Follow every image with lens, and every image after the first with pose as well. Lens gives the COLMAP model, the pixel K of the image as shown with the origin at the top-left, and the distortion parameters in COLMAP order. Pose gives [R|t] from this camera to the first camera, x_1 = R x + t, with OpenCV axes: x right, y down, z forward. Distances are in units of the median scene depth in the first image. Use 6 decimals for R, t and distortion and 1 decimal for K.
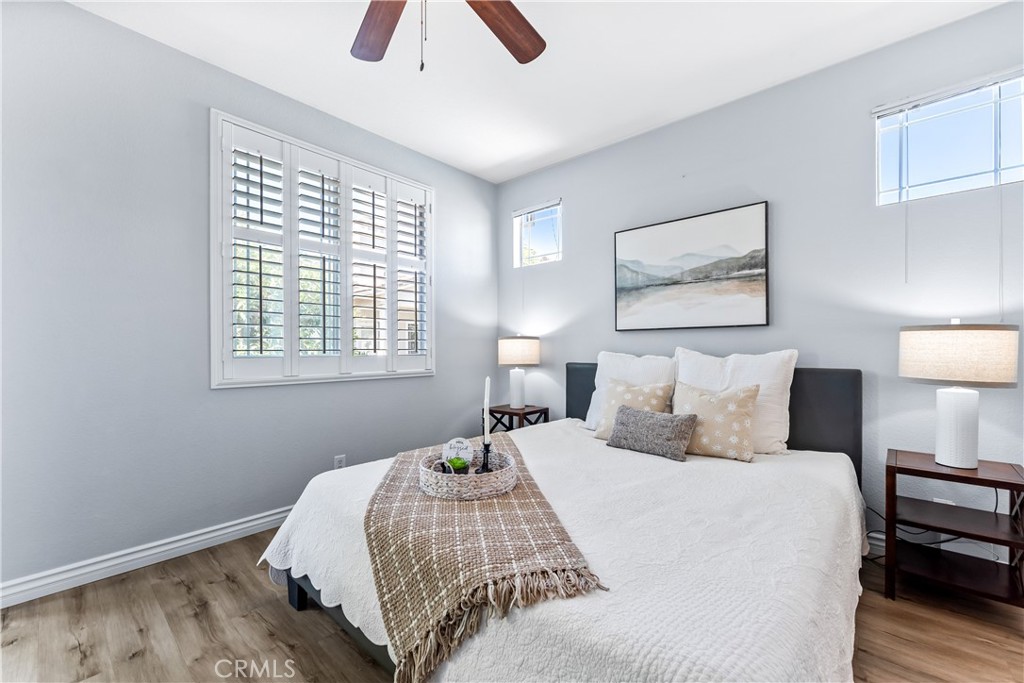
lens RADIAL K [[413.3, 0, 507.6], [0, 413.3, 349.5], [0, 0, 1]] dist [-0.000967, -0.000986]
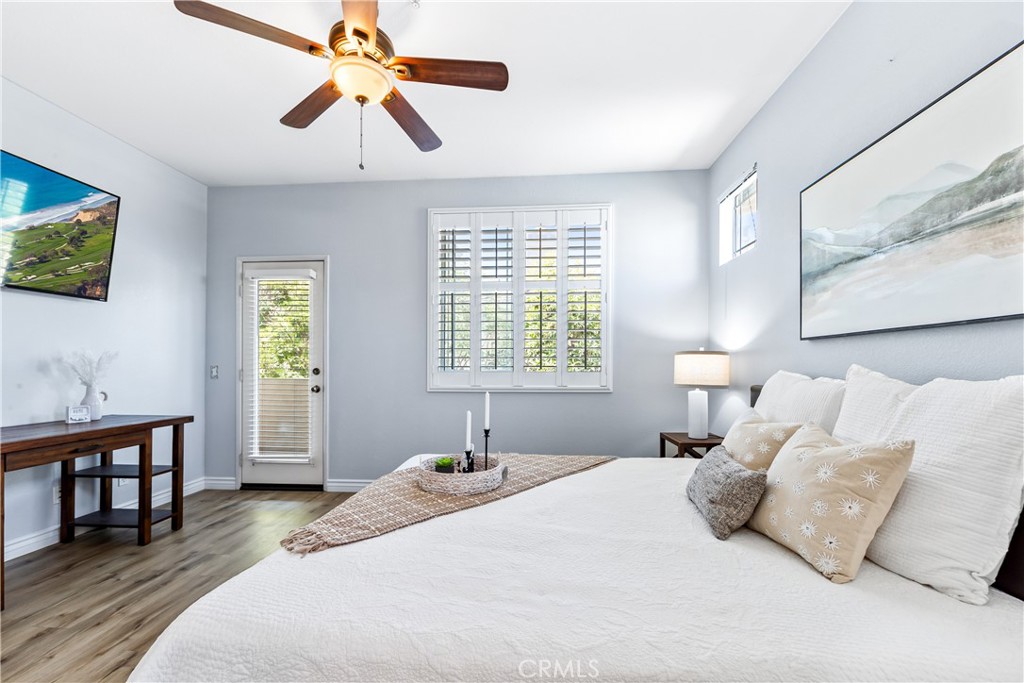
lens RADIAL K [[413.3, 0, 510.9], [0, 413.3, 364.7], [0, 0, 1]] dist [-0.000967, -0.000986]
pose [[0.608747, 0.001830, -0.793362, 0.602364], [-0.002780, 0.999996, 0.000173, -0.004506], [0.793359, 0.002100, 0.608750, 0.270442]]
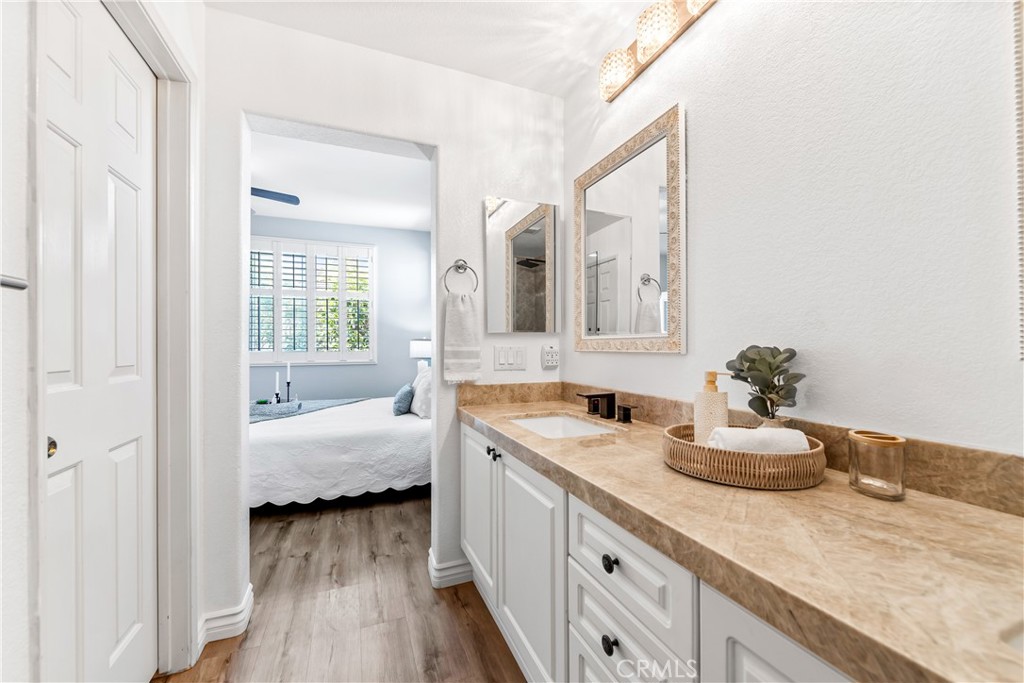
lens RADIAL K [[413.3, 0, 518.8], [0, 413.3, 345.4], [0, 0, 1]] dist [-0.000967, -0.000986]
pose [[0.899598, -0.001616, -0.436717, 1.307428], [0.001144, 0.999998, -0.001344, -0.007367], [0.436718, 0.000710, 0.899598, -0.234969]]
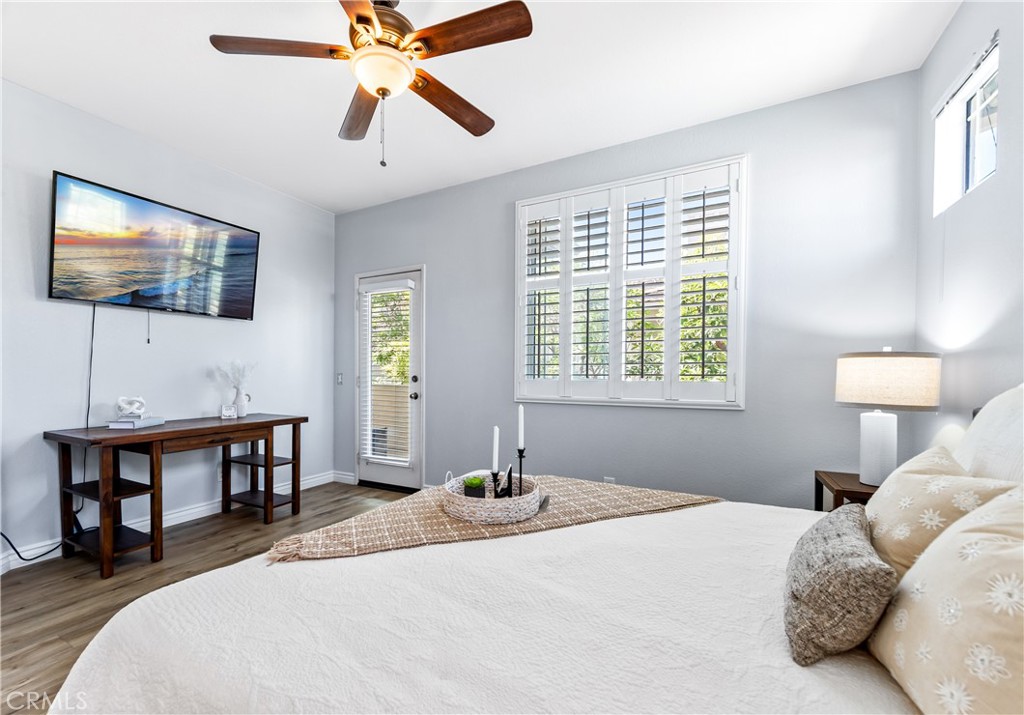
lens RADIAL K [[432.0, 0, 485.8], [0, 432.0, 380.0], [0, 0, 1]] dist [0.000187, -0.001091]
pose [[0.224061, 0.019383, -0.974382, 0.613226], [-0.004211, 0.999812, 0.018920, -0.005190], [0.974566, -0.000136, 0.224100, 0.497915]]
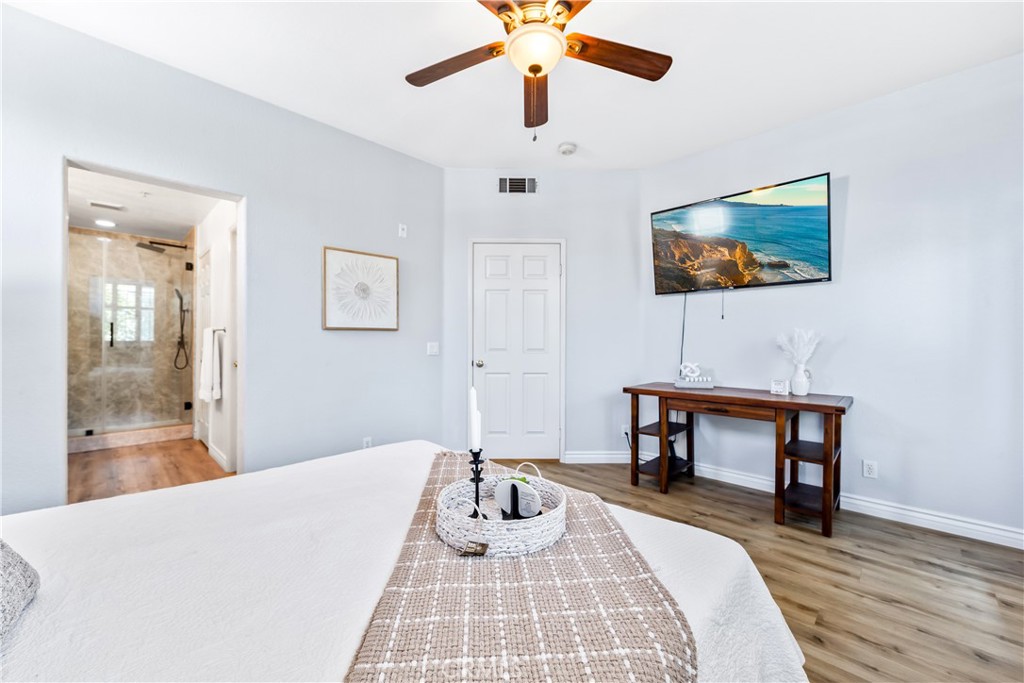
lens RADIAL K [[413.3, 0, 520.4], [0, 413.3, 341.1], [0, 0, 1]] dist [-0.000967, -0.000986]
pose [[-0.999052, -0.001876, 0.043486, -0.118178], [-0.001900, 0.999998, -0.000528, -0.005627], [-0.043485, -0.000610, -0.999054, 1.166462]]
